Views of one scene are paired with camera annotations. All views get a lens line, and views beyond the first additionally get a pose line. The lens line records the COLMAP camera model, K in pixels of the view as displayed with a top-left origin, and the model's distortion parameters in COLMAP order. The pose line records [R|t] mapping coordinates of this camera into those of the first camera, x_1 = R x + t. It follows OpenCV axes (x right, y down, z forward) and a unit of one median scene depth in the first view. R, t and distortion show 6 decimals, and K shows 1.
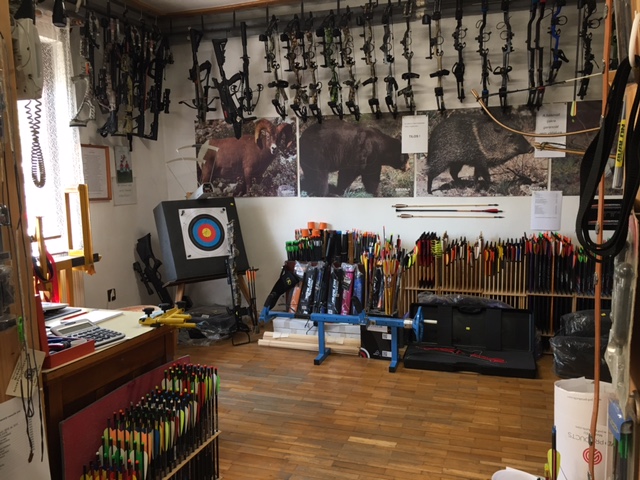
lens RADIAL K [[546.5, 0, 317.6], [0, 546.5, 239.8], [0, 0, 1]] dist [0.075410, -0.088035]
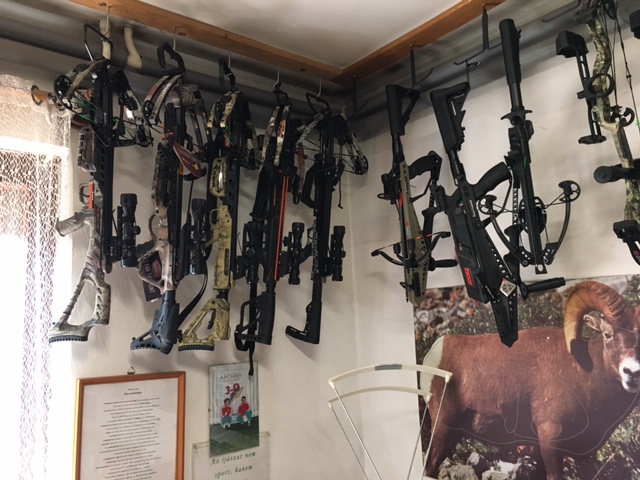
lens RADIAL K [[546.5, 0, 319.1], [0, 546.5, 239.5], [0, 0, 1]] dist [0.075410, -0.088035]
pose [[0.841945, -0.087990, -0.532341, -0.061029], [-0.046909, 0.970941, -0.234676, -0.175775], [0.537520, 0.222556, 0.813351, 0.700856]]
